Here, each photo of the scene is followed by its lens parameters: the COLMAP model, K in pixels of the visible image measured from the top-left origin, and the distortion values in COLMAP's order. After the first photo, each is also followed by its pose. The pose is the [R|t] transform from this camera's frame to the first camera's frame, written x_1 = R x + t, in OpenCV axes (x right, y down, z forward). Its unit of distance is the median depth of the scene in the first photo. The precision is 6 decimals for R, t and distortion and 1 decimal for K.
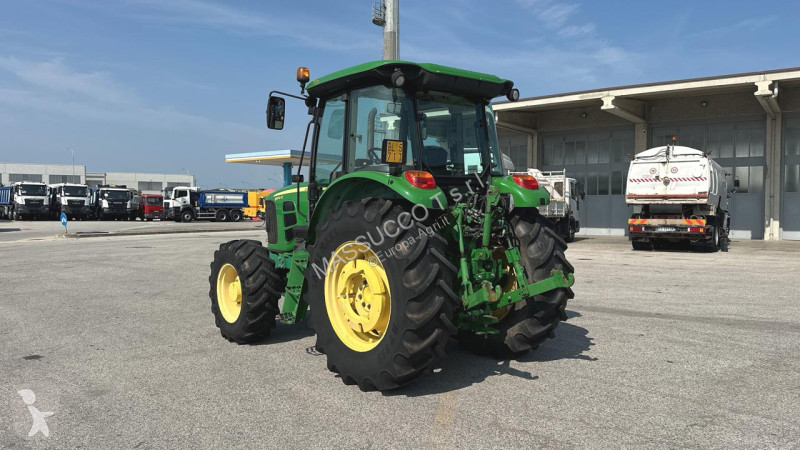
lens RADIAL K [[600.4, 0, 394.0], [0, 600.4, 237.9], [0, 0, 1]] dist [0.047430, -0.050996]
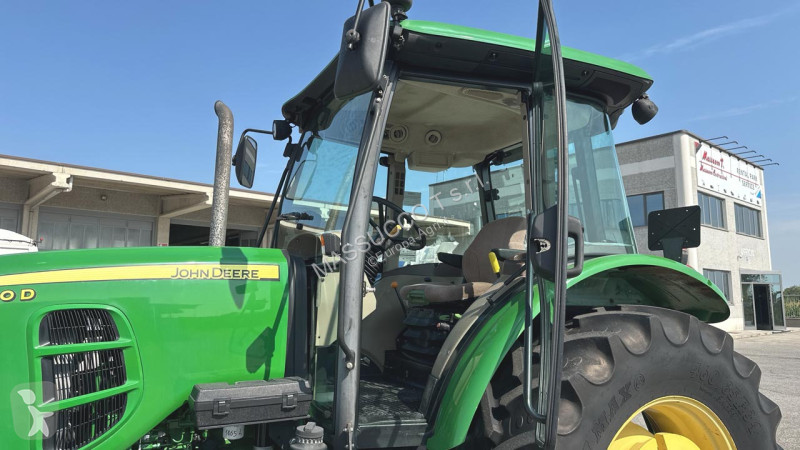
lens RADIAL K [[564.9, 0, 403.6], [0, 564.9, 218.6], [0, 0, 1]] dist [0.043415, -0.048641]
pose [[0.221397, 0.142945, 0.964650, -0.122261], [0.042627, 0.986834, -0.156016, -0.015487], [-0.974252, 0.075661, 0.212389, 0.230178]]
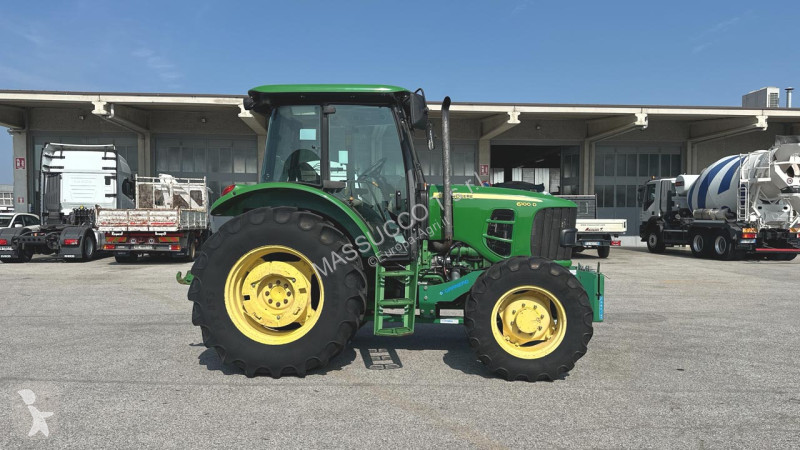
lens RADIAL K [[629.6, 0, 407.9], [0, 629.6, 241.8], [0, 0, 1]] dist [0.067679, -0.106601]
pose [[0.753351, -0.017775, 0.657379, -0.114937], [0.027248, 0.999620, -0.004198, -0.002688], [-0.657054, 0.021074, 0.753549, 0.072355]]
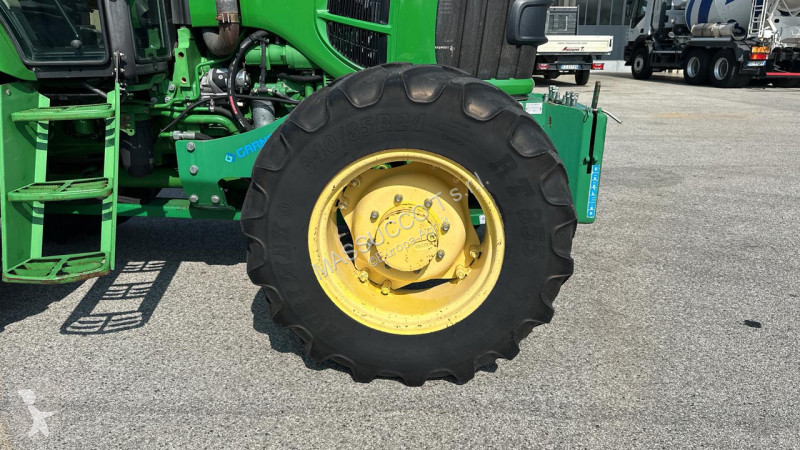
lens RADIAL K [[600.4, 0, 398.8], [0, 600.4, 242.2], [0, 0, 1]] dist [0.047430, -0.050996]
pose [[0.738746, -0.200587, 0.643443, 0.020390], [0.026869, 0.962692, 0.269261, 0.004316], [-0.673448, -0.181626, 0.716575, 0.162516]]
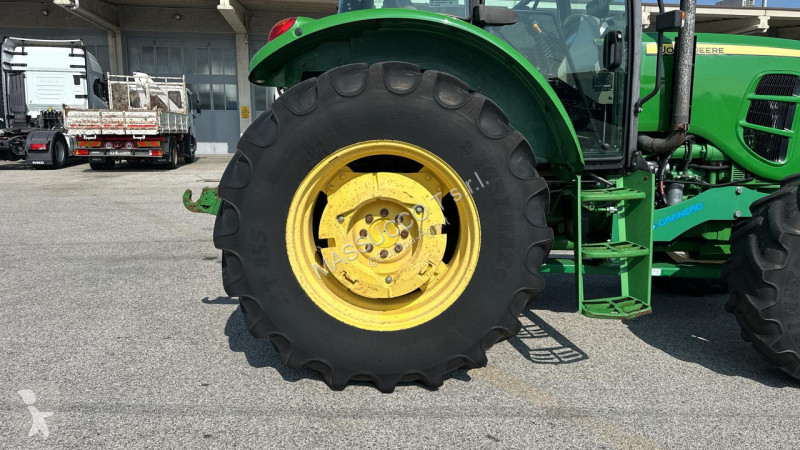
lens RADIAL K [[571.3, 0, 382.5], [0, 571.3, 216.3], [0, 0, 1]] dist [0.038734, -0.032275]
pose [[0.732789, -0.097748, 0.673398, -0.069751], [0.028772, 0.993194, 0.112858, -0.001662], [-0.679847, -0.063326, 0.730615, 0.208369]]
